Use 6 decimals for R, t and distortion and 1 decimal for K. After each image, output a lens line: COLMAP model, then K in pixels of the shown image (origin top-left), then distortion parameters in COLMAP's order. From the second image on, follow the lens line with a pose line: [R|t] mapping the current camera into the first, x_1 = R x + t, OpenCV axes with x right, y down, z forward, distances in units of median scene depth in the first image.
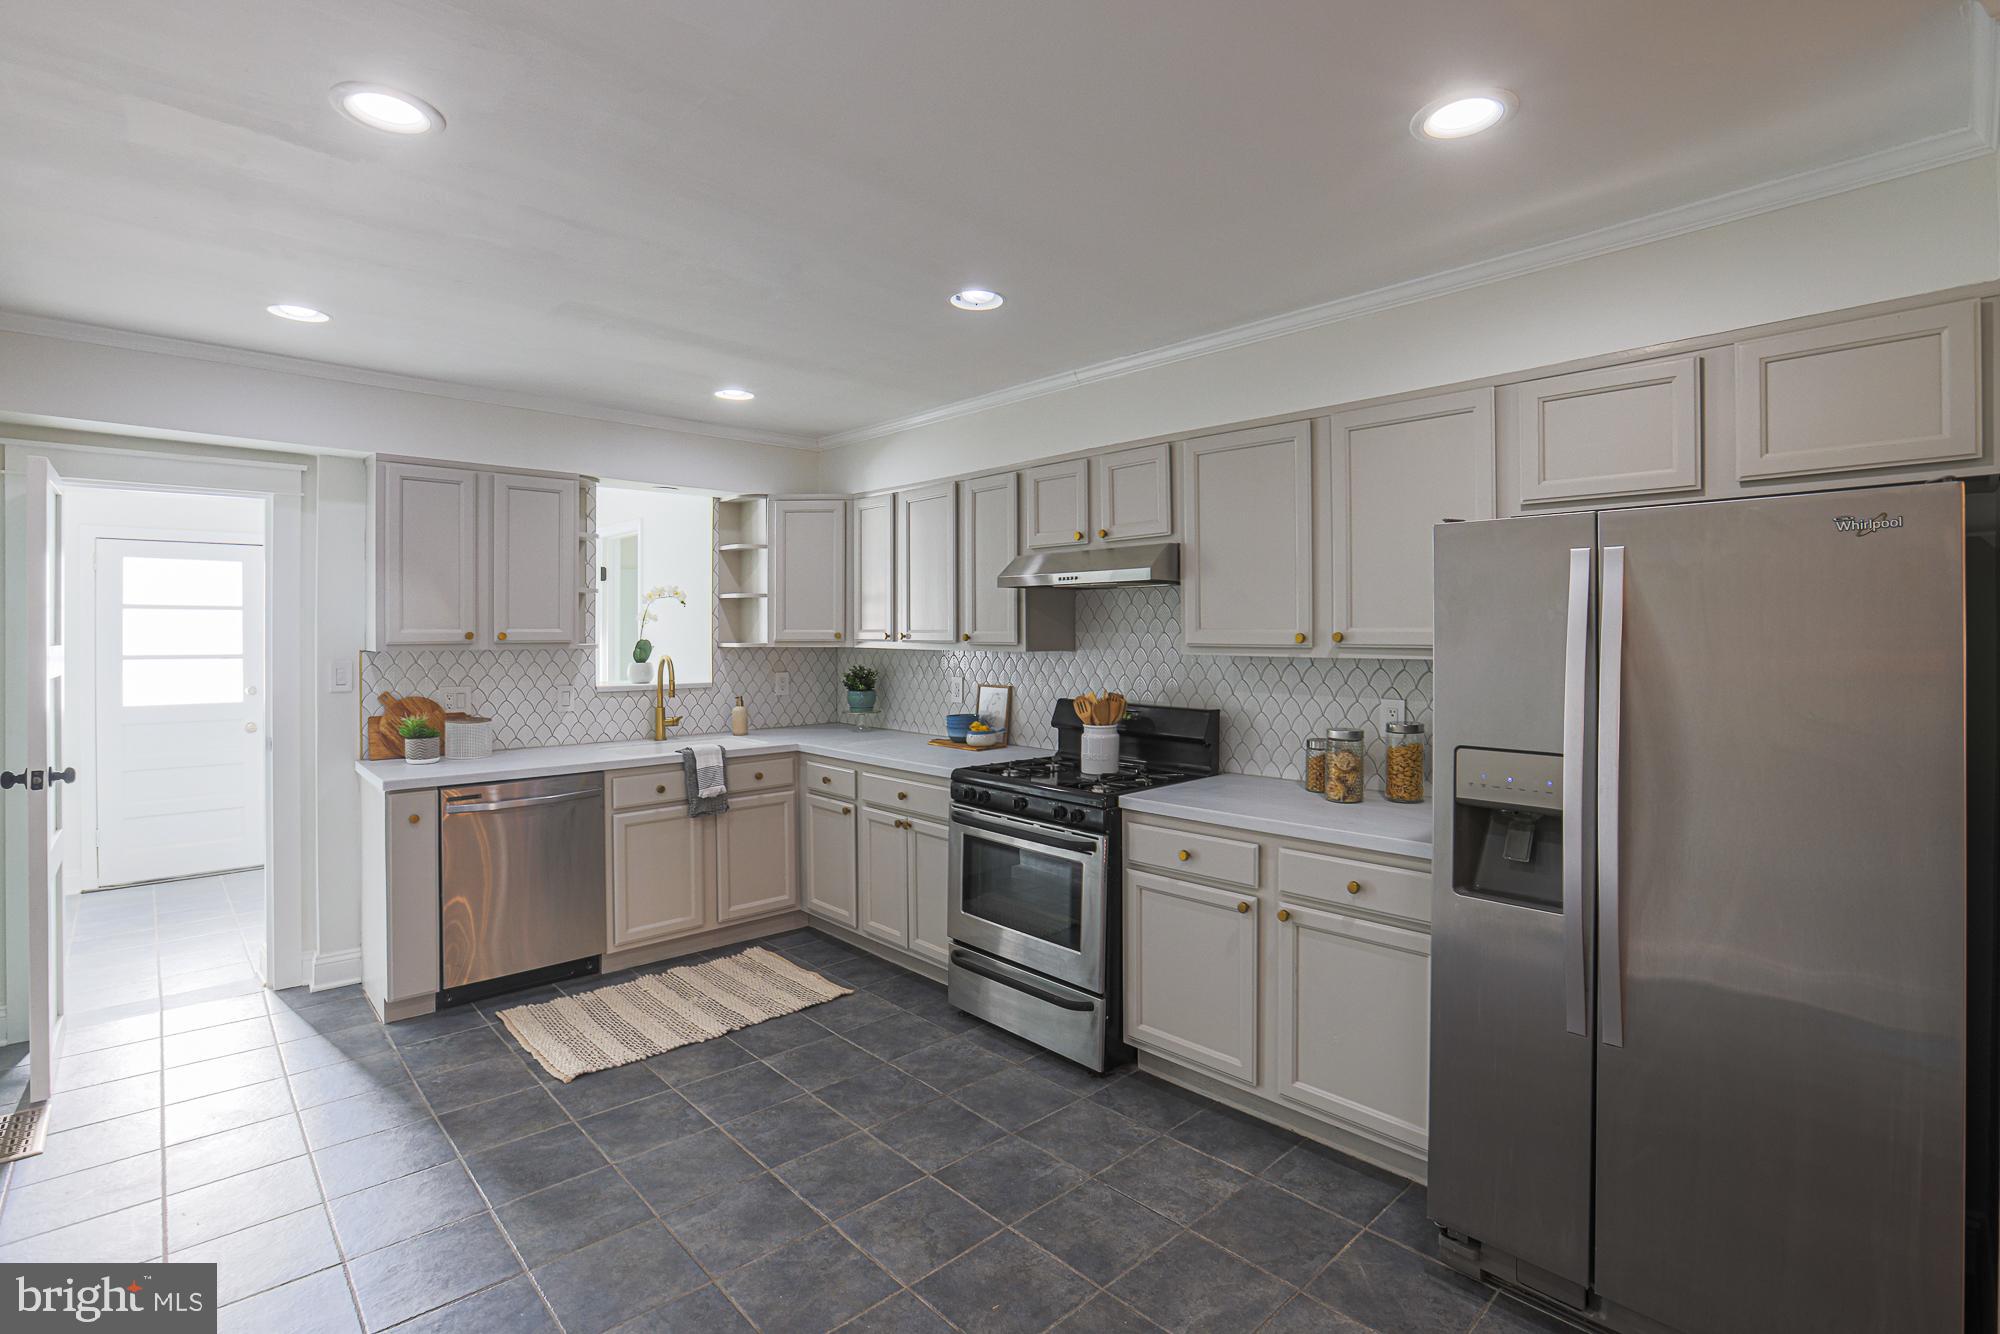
lens RADIAL K [[943.4, 0, 995.1], [0, 943.4, 633.2], [0, 0, 1]] dist [-0.036213, 0.000800]
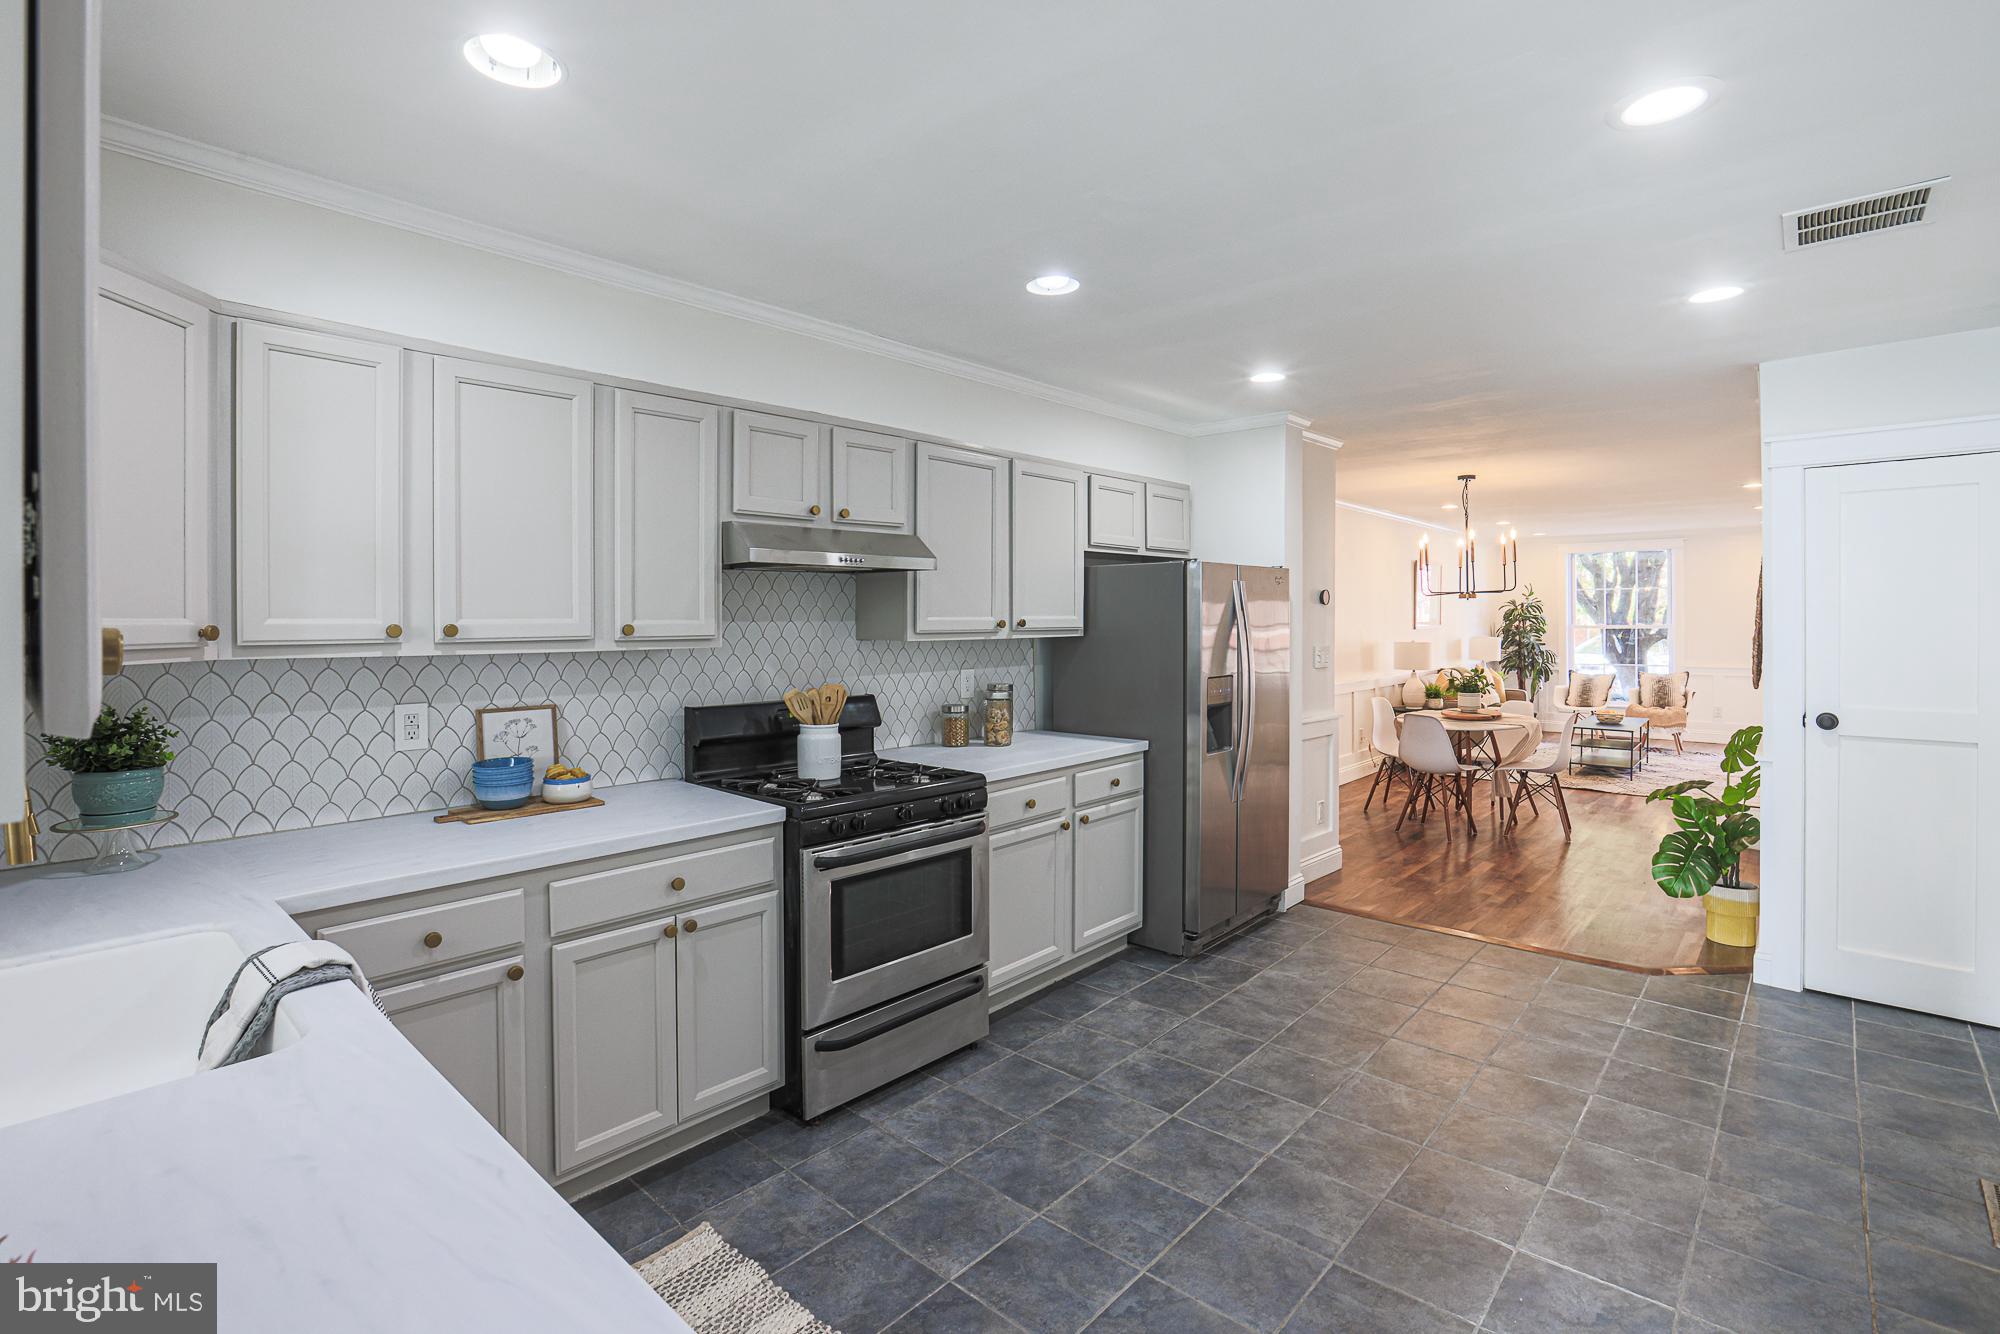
lens RADIAL K [[962.3, 0, 1000.1], [0, 962.3, 628.9], [0, 0, 1]] dist [-0.045849, 0.011866]
pose [[-0.112544, -0.008579, 0.993610, -0.769013], [0.004444, 0.999948, 0.009137, -0.000935], [-0.993637, 0.005444, -0.112500, 0.883482]]
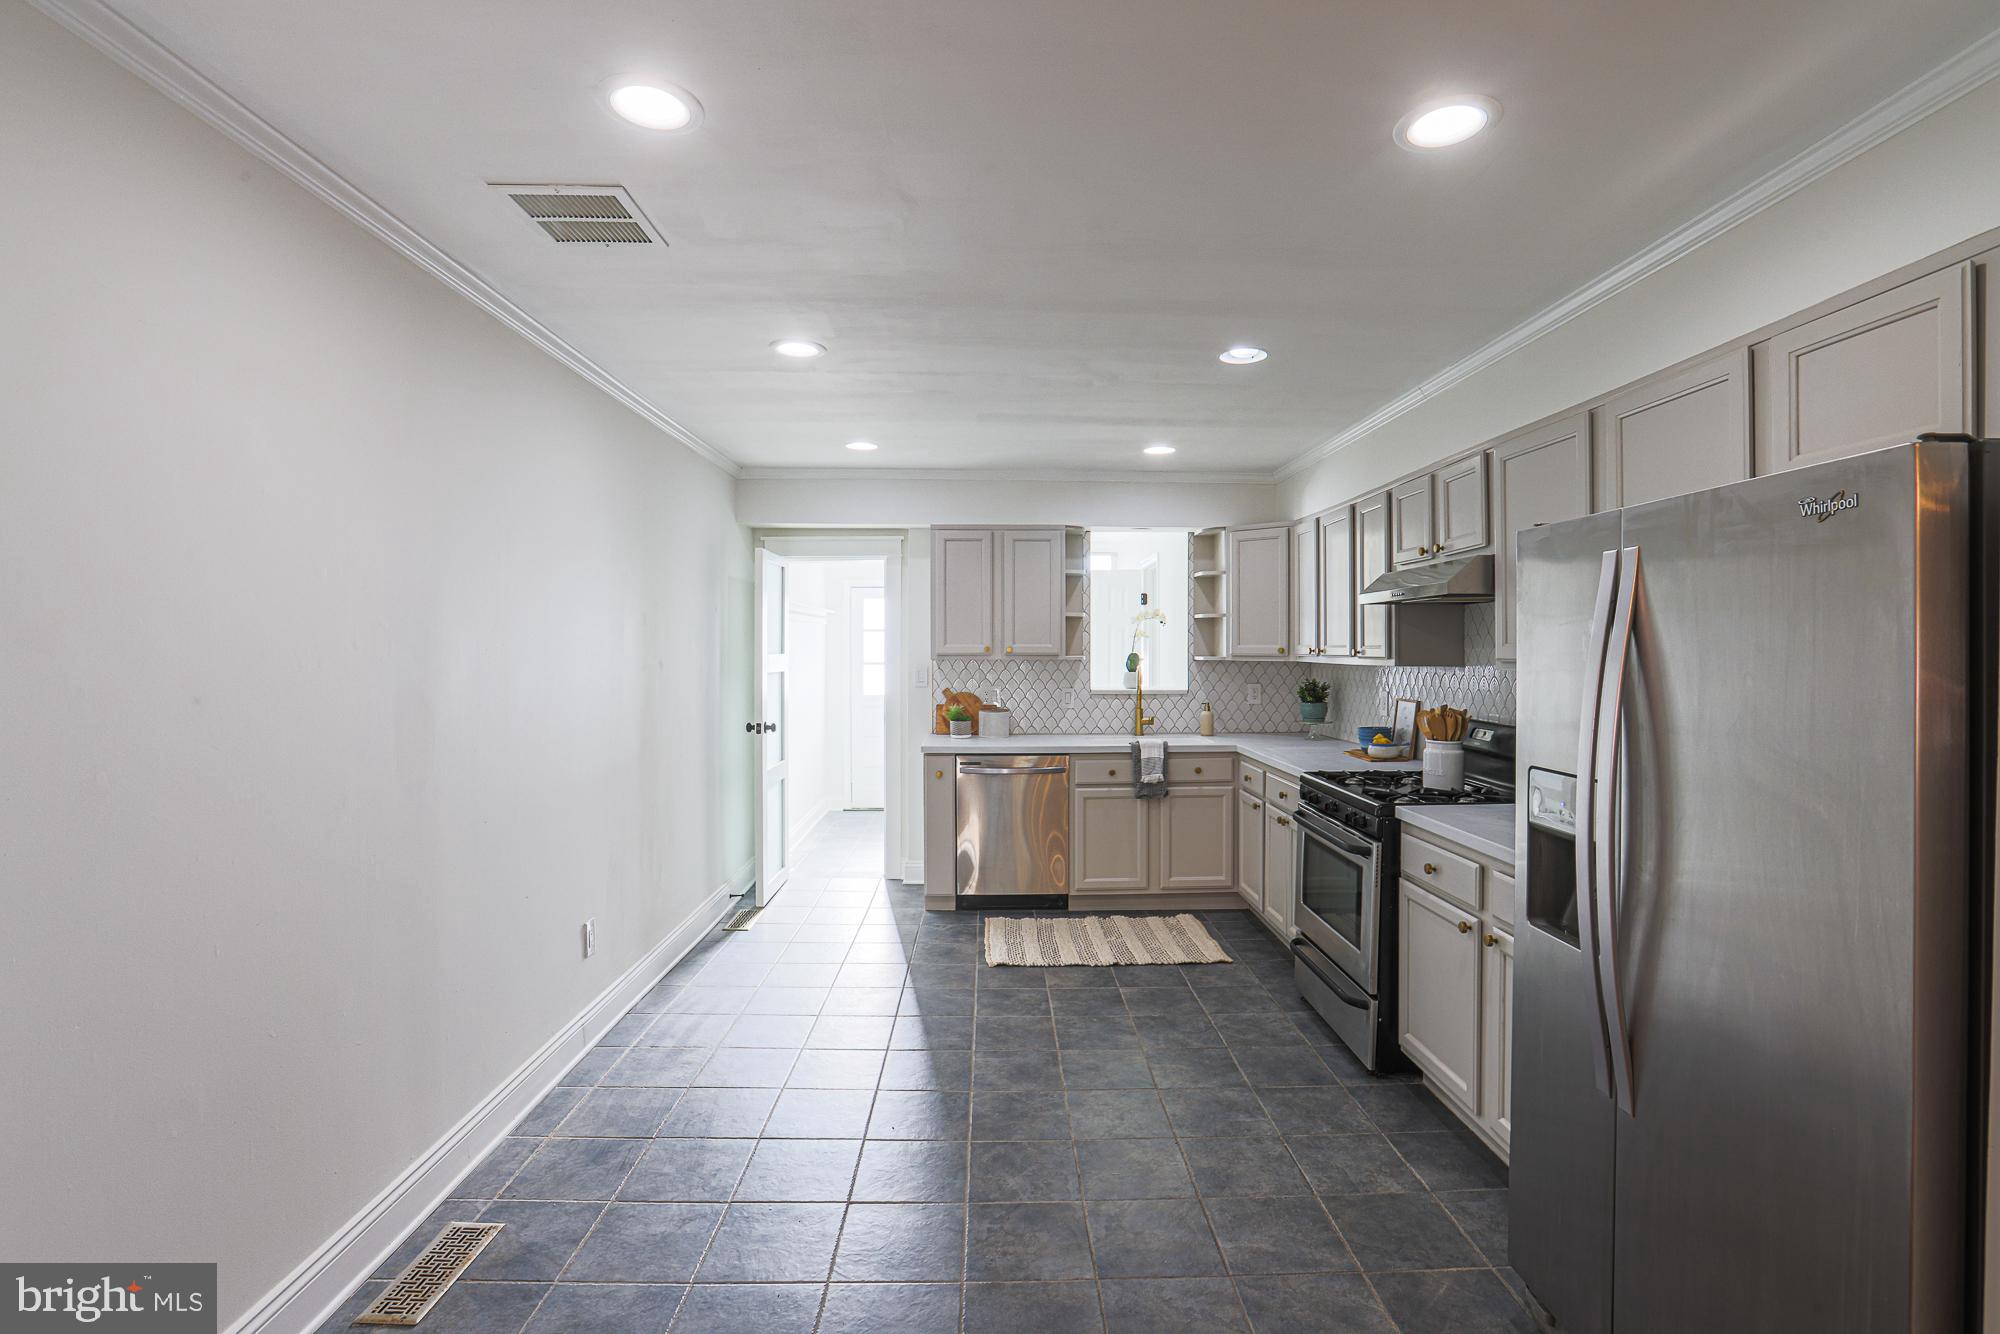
lens RADIAL K [[924.8, 0, 1000.4], [0, 924.8, 656.7], [0, 0, 1]] dist [-0.046396, 0.031054]
pose [[0.748638, 0.008284, -0.662928, 0.377779], [-0.003749, 0.999959, 0.008262, 0.002728], [0.662969, -0.003700, 0.748638, -0.023738]]
